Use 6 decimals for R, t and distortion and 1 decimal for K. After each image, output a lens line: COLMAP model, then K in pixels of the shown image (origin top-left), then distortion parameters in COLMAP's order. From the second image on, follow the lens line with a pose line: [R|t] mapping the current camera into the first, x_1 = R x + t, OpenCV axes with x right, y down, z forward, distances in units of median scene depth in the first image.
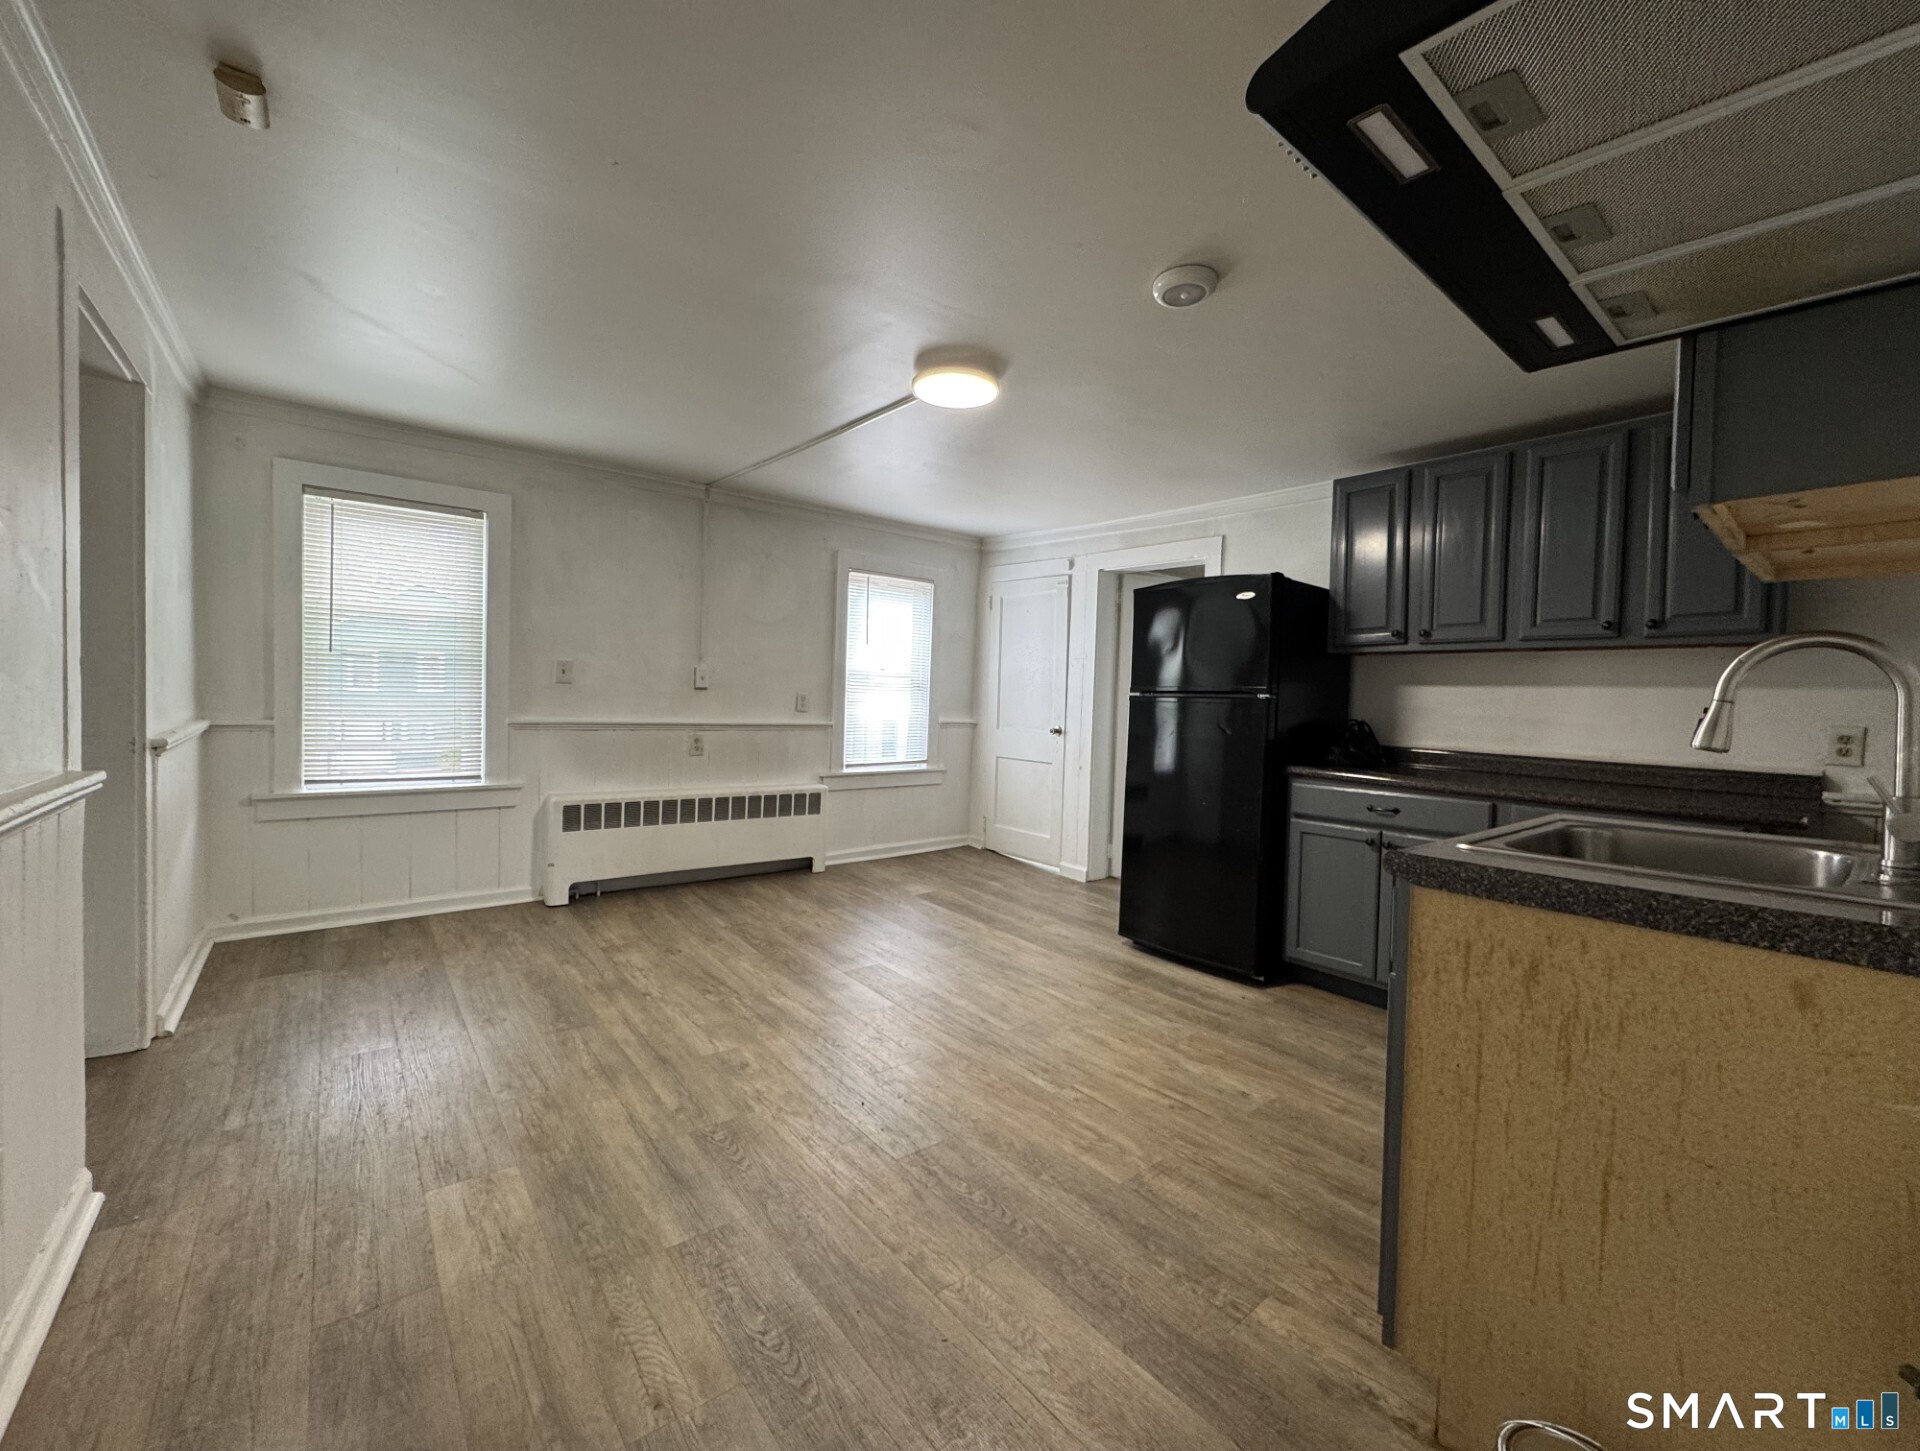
lens RADIAL K [[826.5, 0, 960.0], [0, 826.5, 725.5], [0, 0, 1]] dist [0.002527, -0.000190]
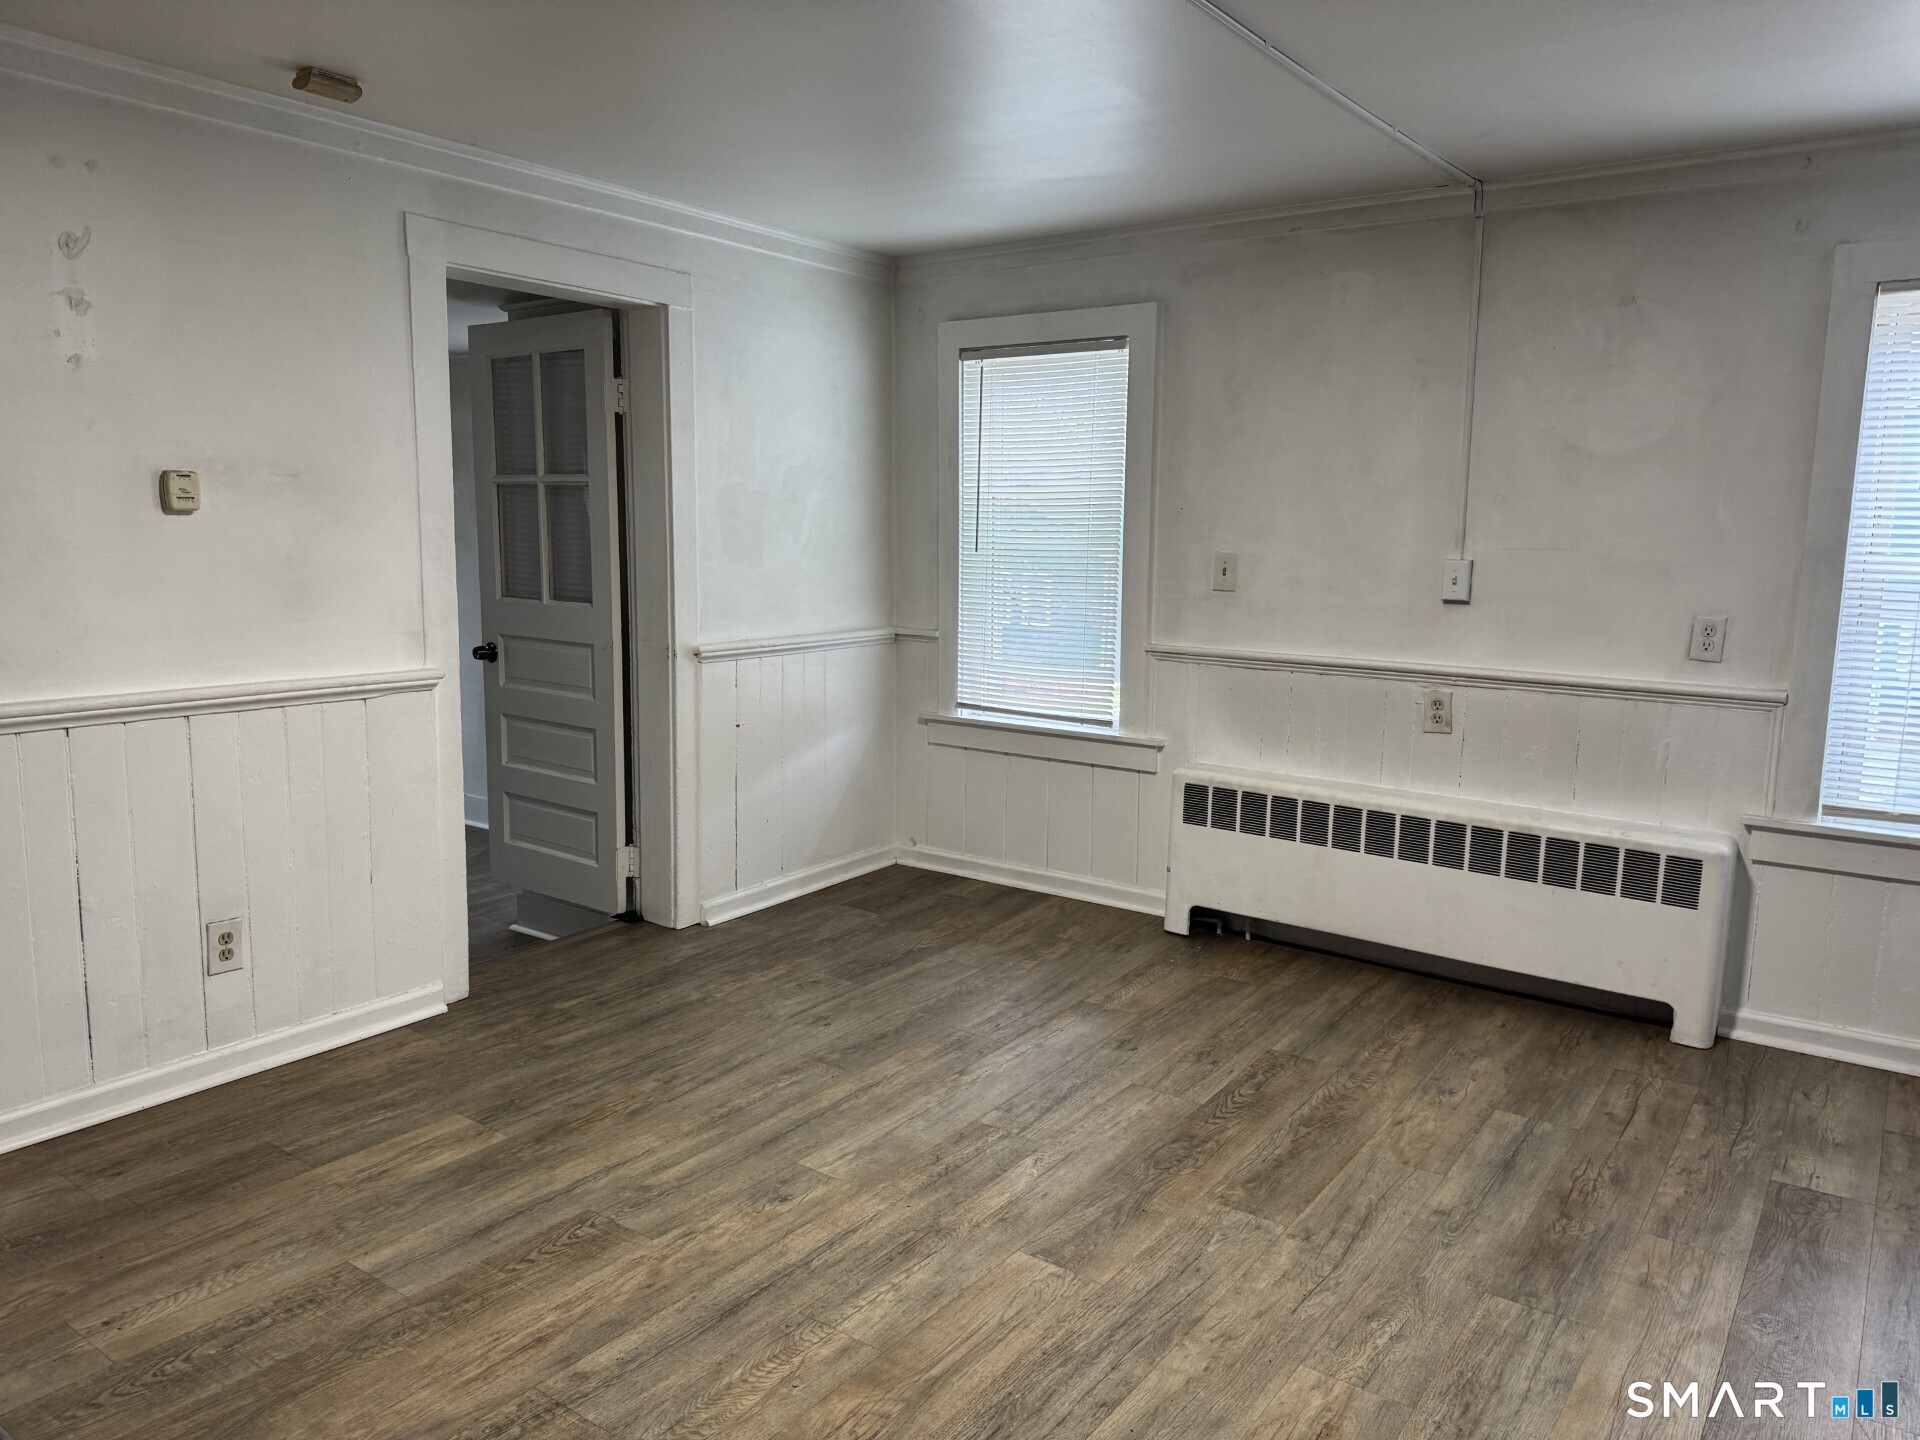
lens RADIAL K [[1300.8, 0, 769.4], [0, 1300.8, 726.3], [0, 0, 1]] dist [0.024310, -0.002027]
pose [[0.214256, 0.118474, -0.969566, 0.534910], [-0.044211, 0.992776, 0.111540, -0.056595], [0.975777, 0.018967, 0.217946, 0.585369]]
